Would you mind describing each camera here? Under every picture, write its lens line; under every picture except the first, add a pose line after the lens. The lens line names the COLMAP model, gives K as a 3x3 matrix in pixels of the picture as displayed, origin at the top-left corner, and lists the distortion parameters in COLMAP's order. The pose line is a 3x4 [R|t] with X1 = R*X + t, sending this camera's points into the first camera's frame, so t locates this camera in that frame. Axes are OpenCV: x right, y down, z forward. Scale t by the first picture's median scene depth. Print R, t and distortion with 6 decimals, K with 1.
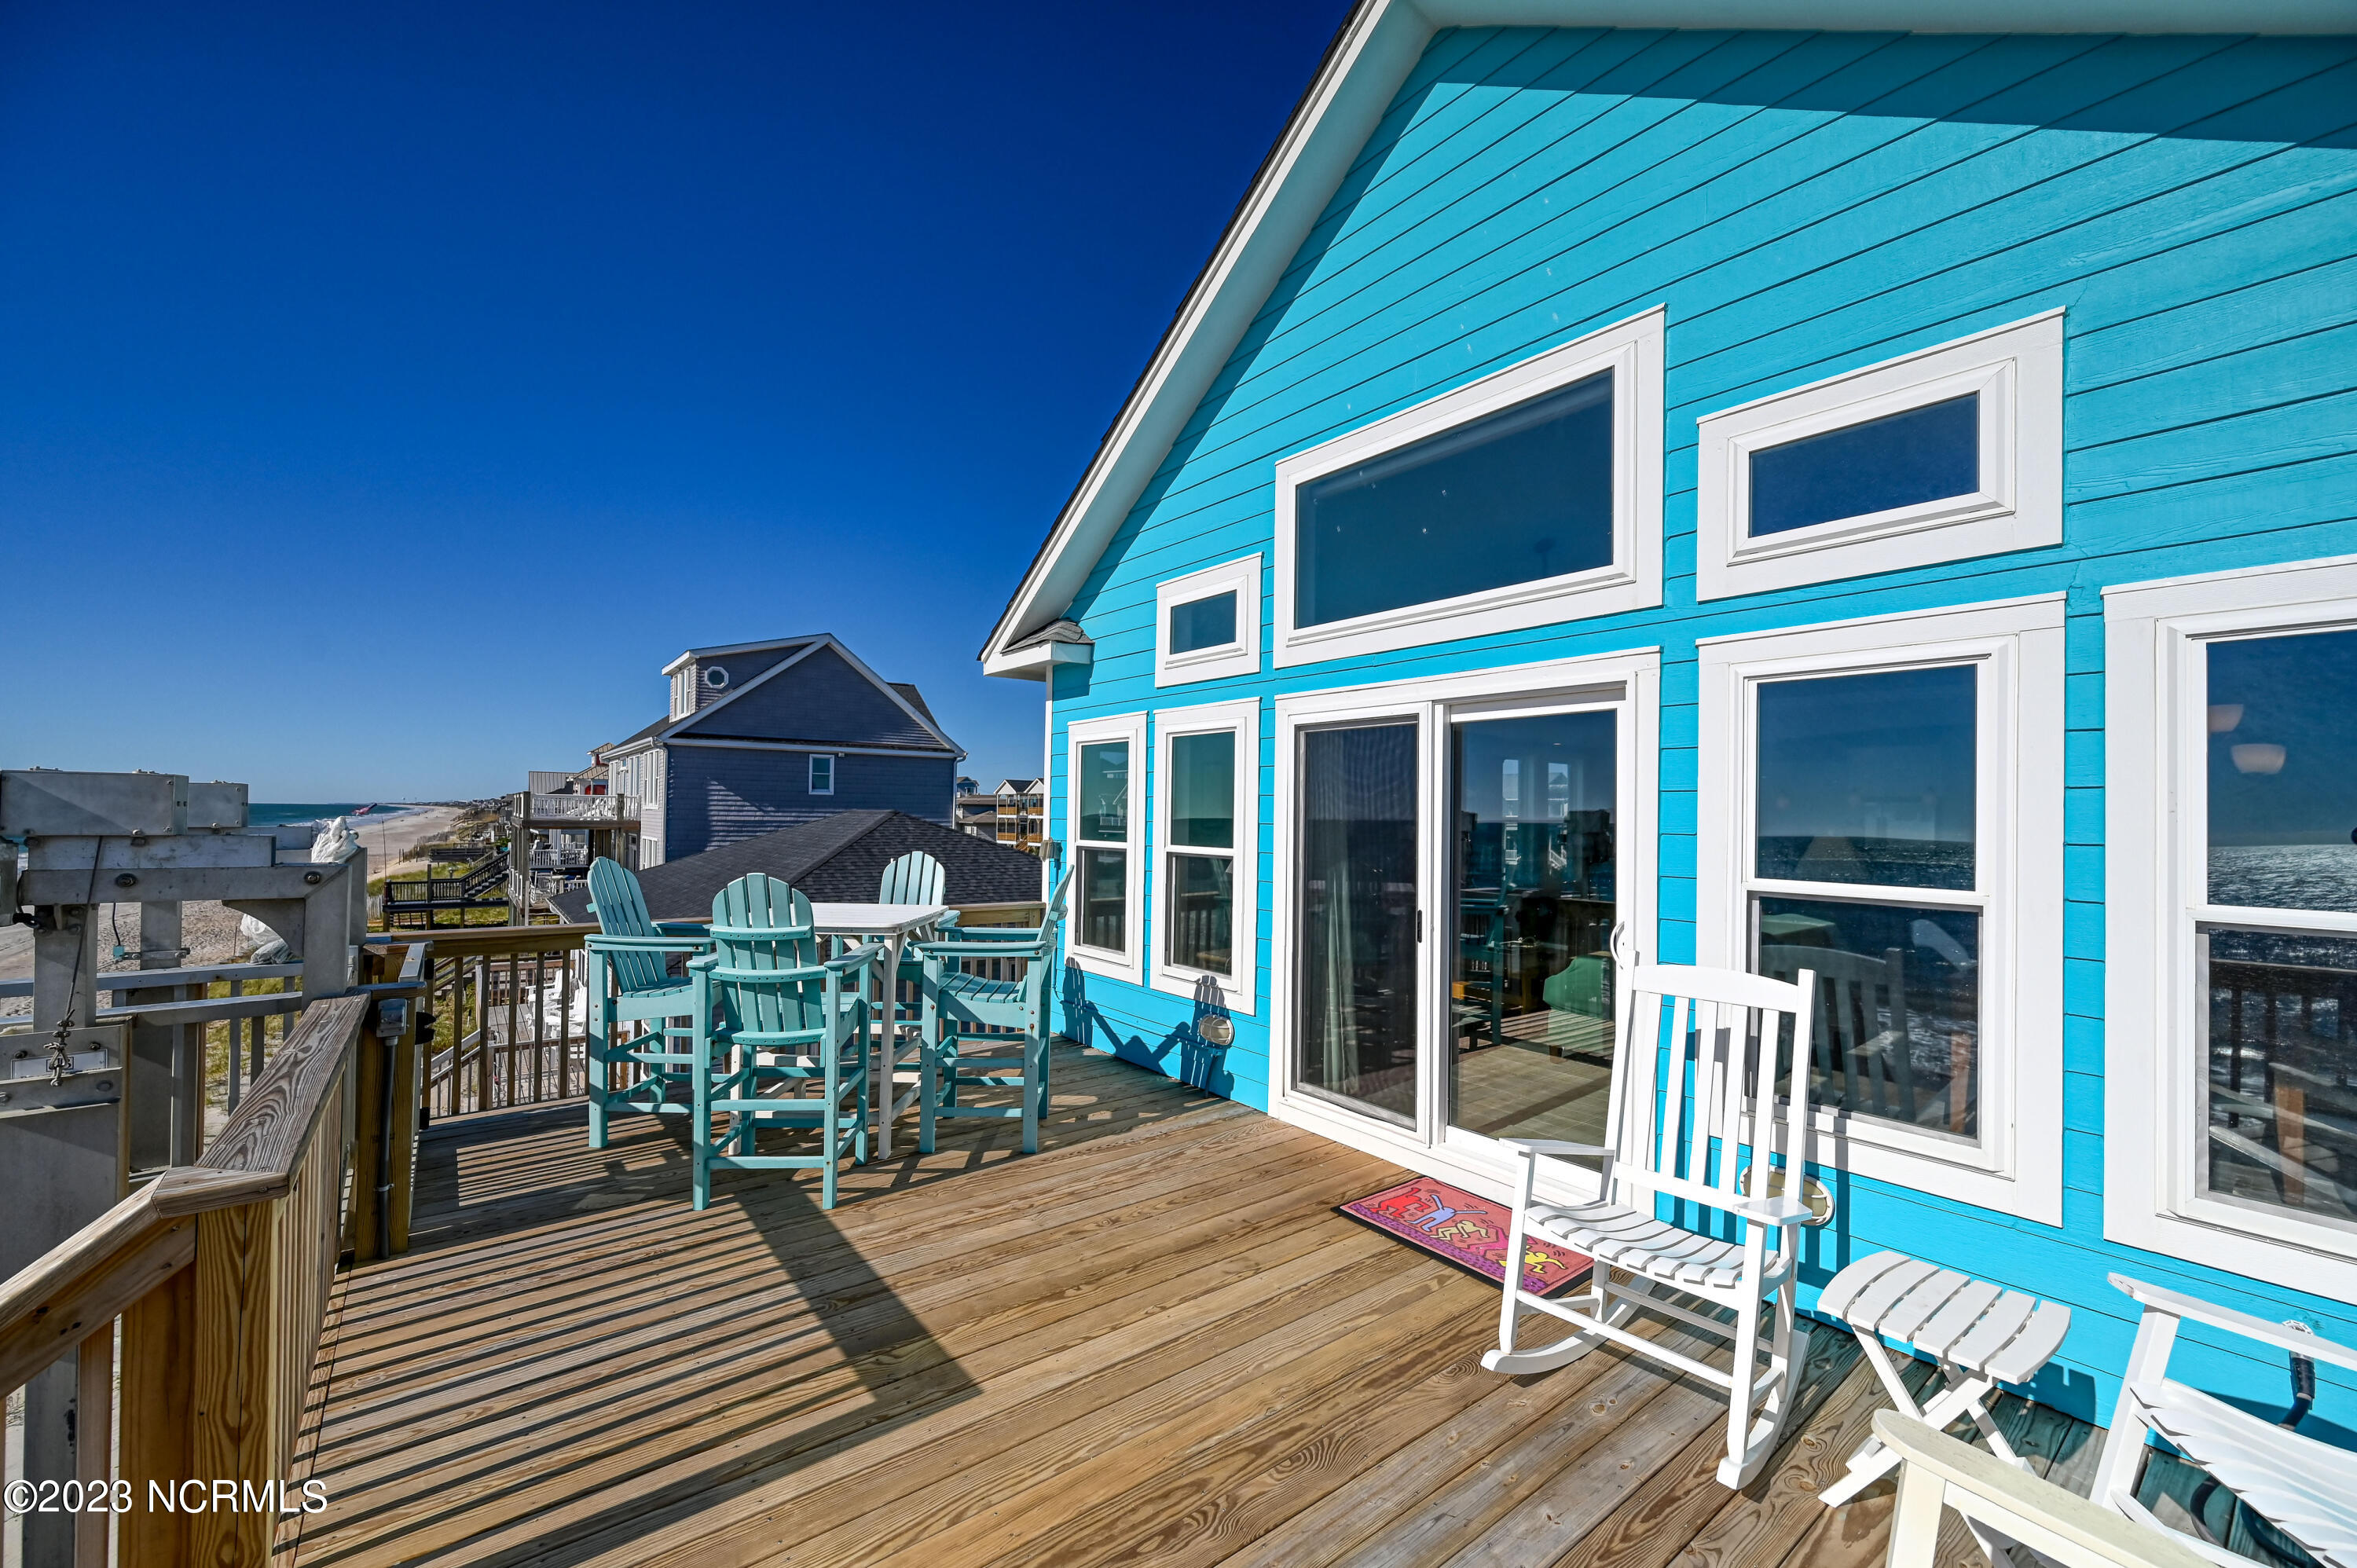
lens RADIAL K [[931.0, 0, 1177.2], [0, 931.0, 799.1], [0, 0, 1]] dist [-0.002424, 0.000082]
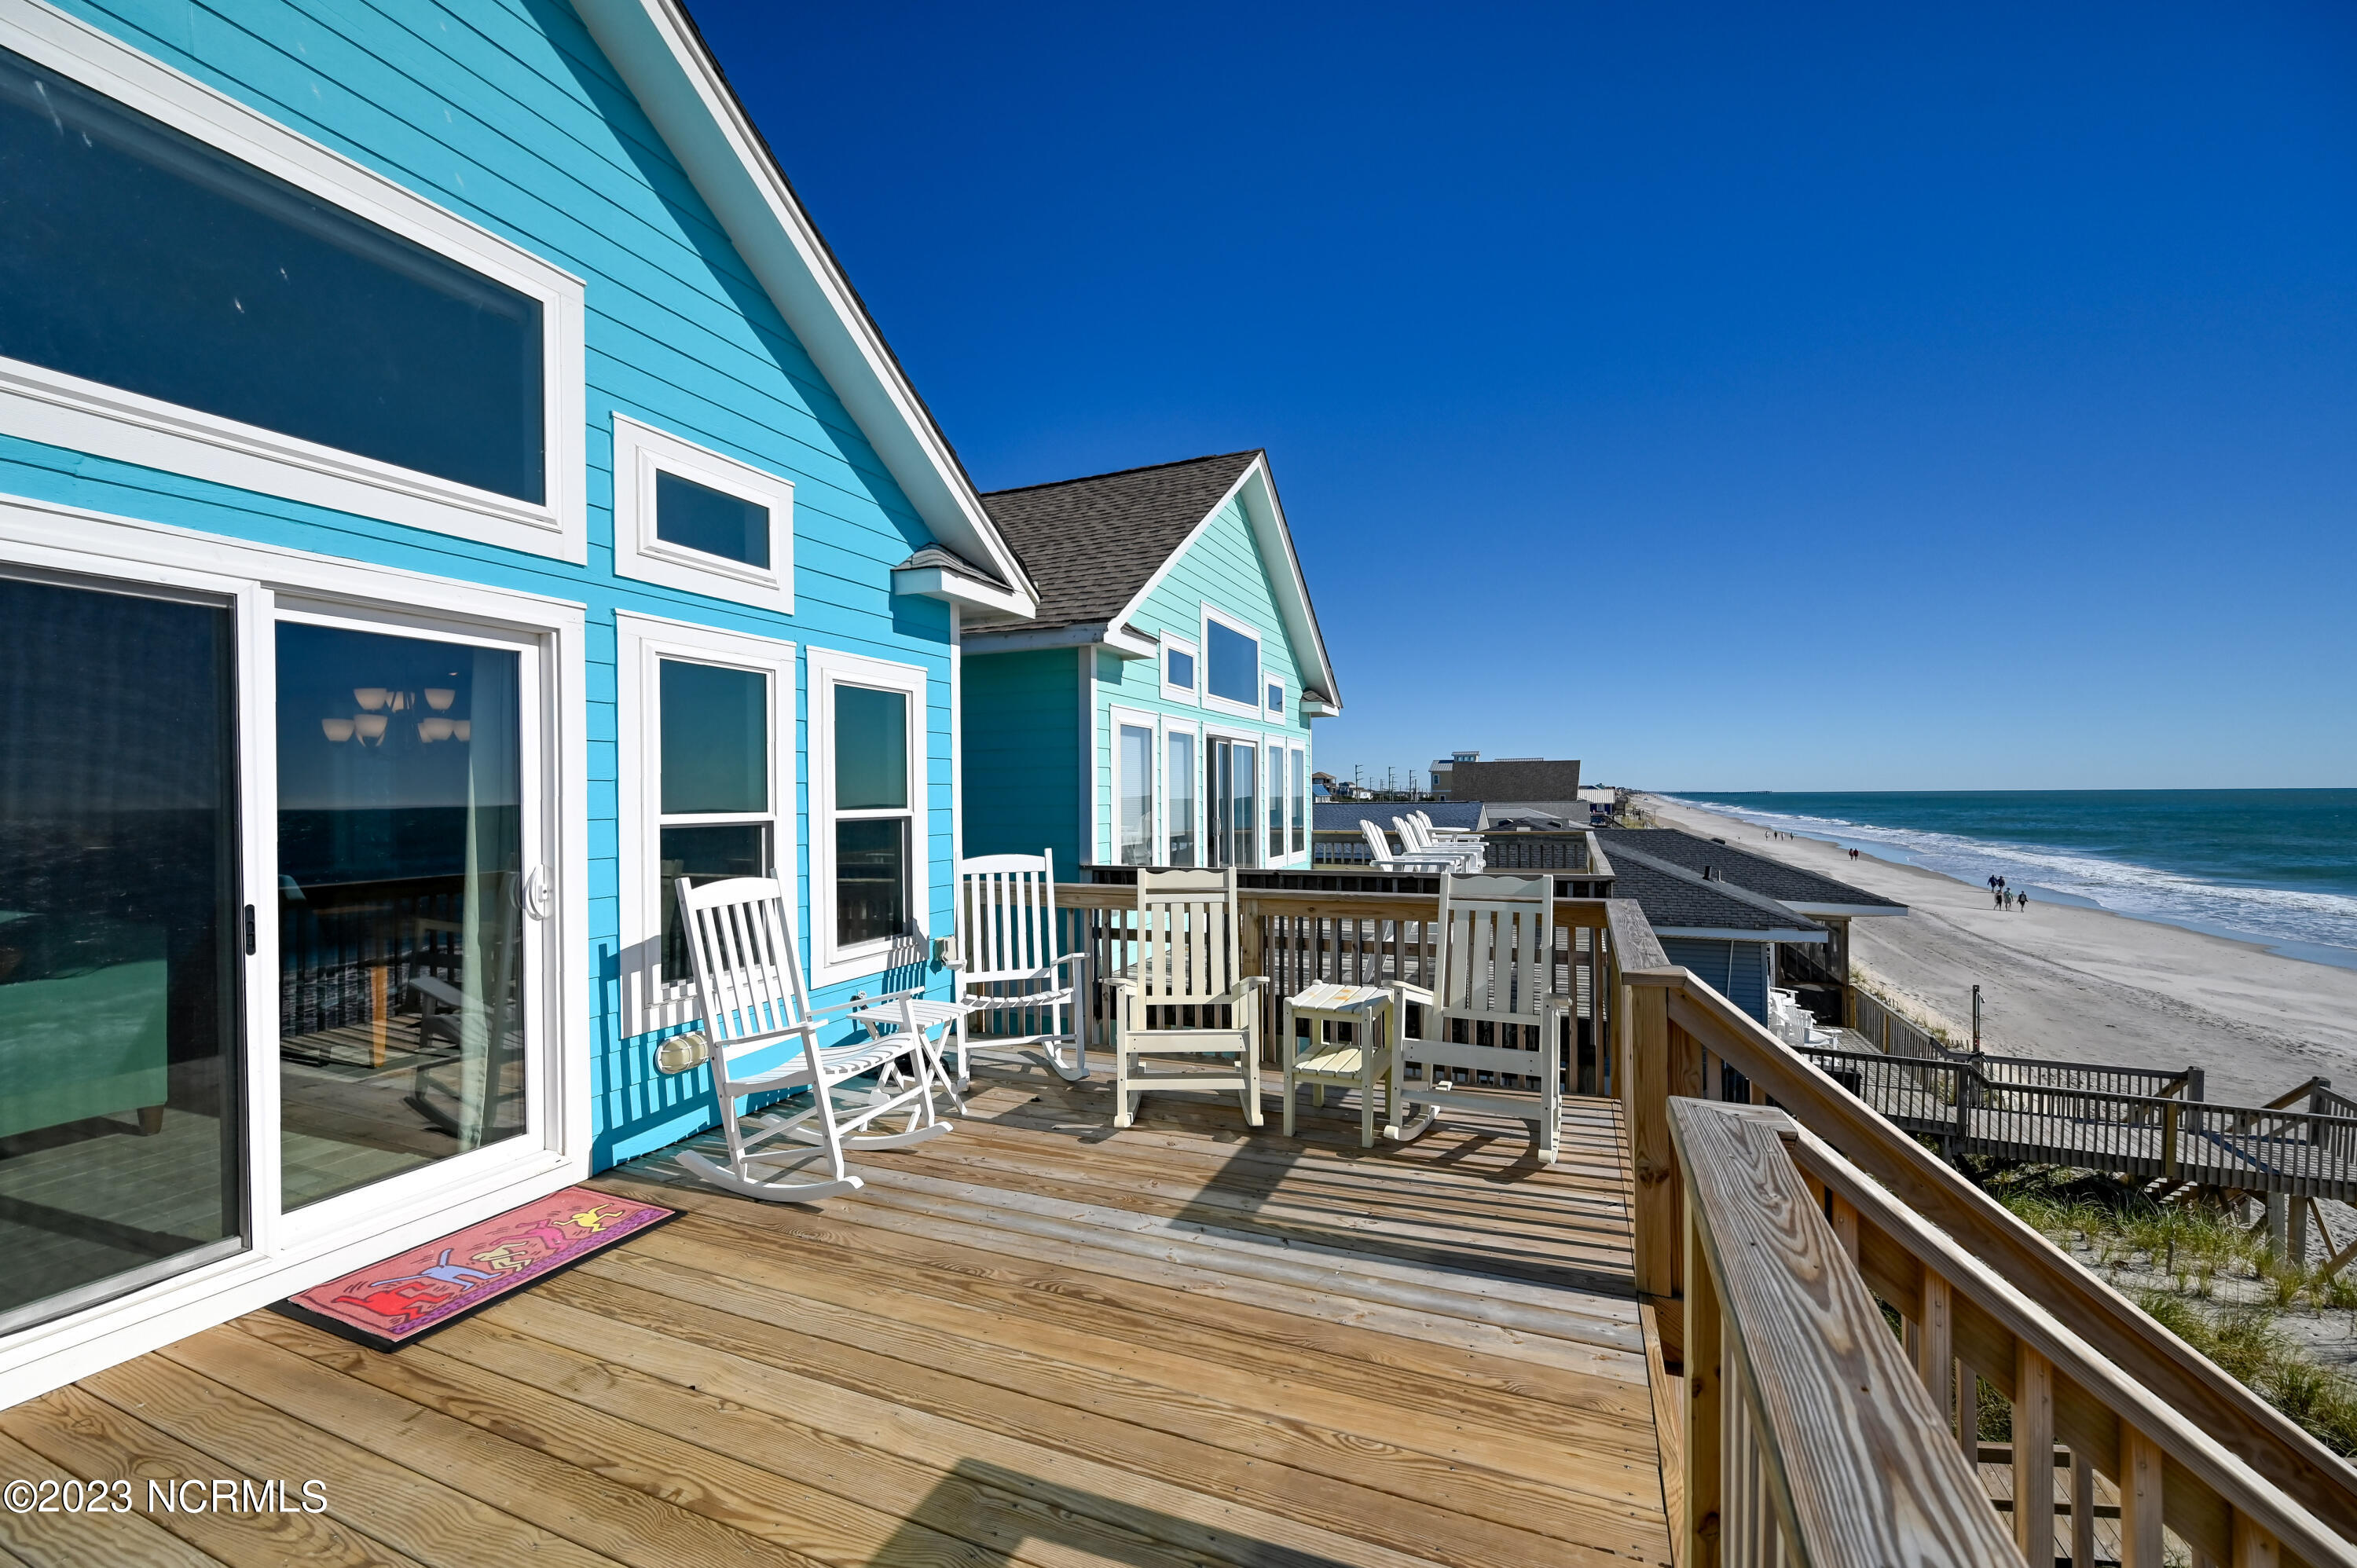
lens RADIAL K [[931.0, 0, 1177.2], [0, 931.0, 799.1], [0, 0, 1]] dist [-0.002424, 0.000082]
pose [[-0.482052, -0.011428, 0.876068, -0.717026], [-0.009531, 0.999924, 0.007800, 0.043146], [-0.876091, -0.004590, -0.482125, 0.888029]]
